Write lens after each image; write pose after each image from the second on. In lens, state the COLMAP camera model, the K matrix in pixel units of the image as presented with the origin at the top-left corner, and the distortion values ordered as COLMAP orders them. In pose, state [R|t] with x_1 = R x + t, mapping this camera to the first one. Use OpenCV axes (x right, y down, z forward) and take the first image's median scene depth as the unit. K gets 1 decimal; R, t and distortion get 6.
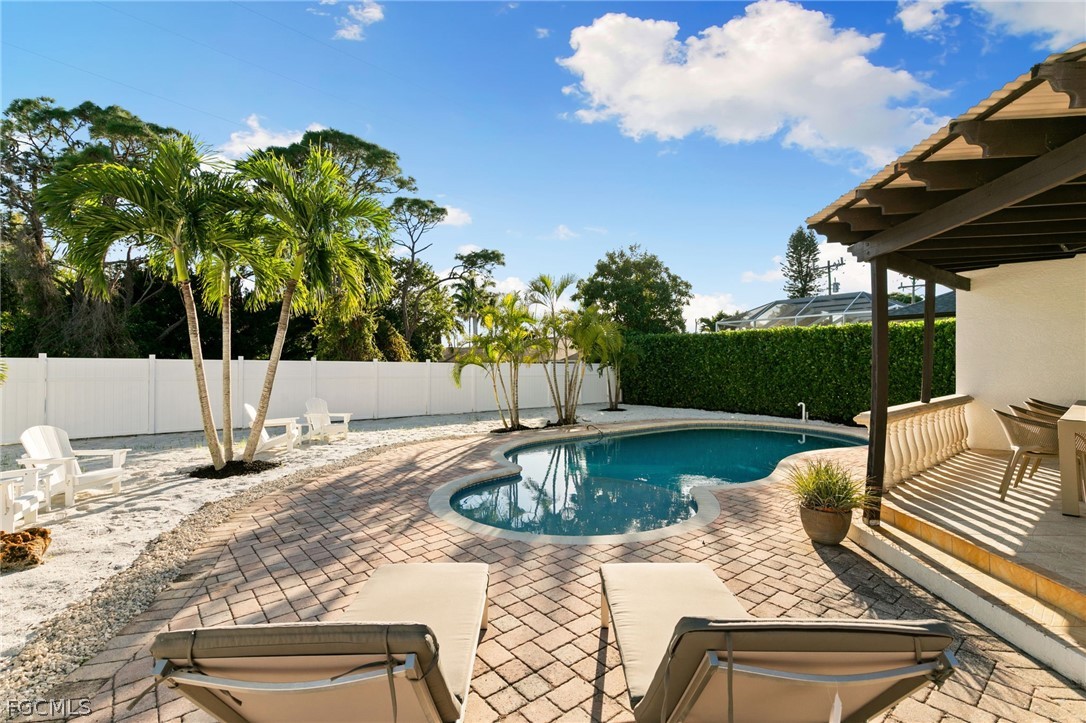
lens RADIAL K [[482.2, 0, 545.3], [0, 482.2, 362.3], [0, 0, 1]] dist [0.006541, -0.000525]
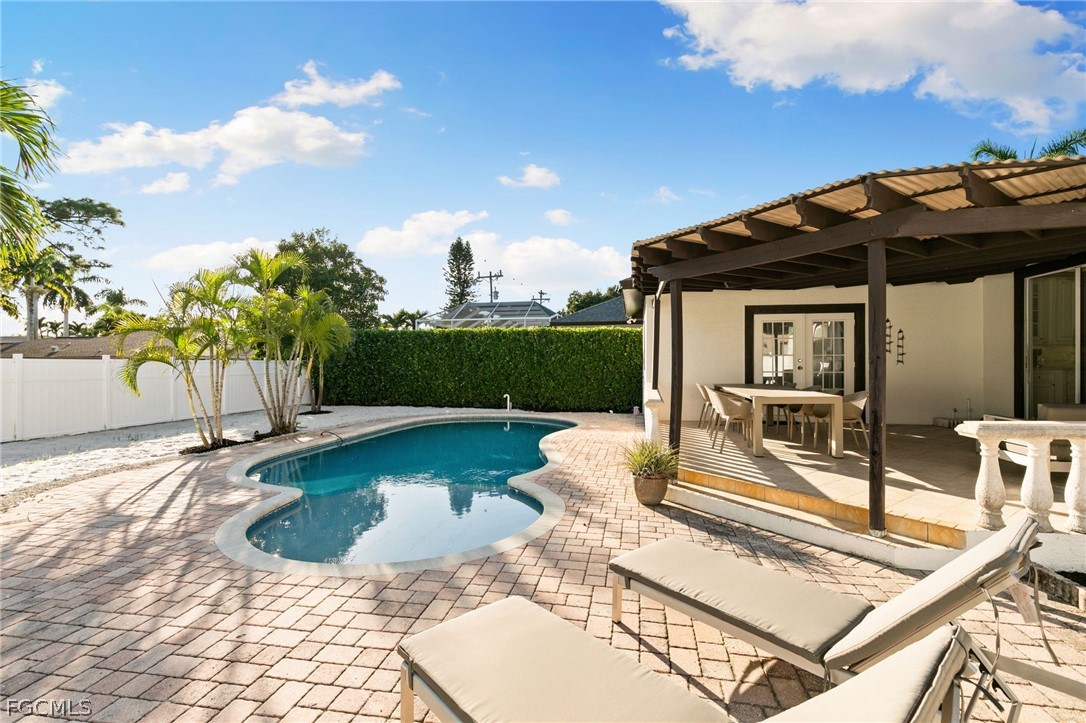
lens RADIAL K [[482.2, 0, 545.3], [0, 482.2, 362.3], [0, 0, 1]] dist [0.006541, -0.000525]
pose [[0.776563, -0.002311, 0.630035, -0.107103], [-0.001930, 0.999980, 0.006046, 0.000080], [-0.630036, -0.005911, 0.776543, 0.053666]]
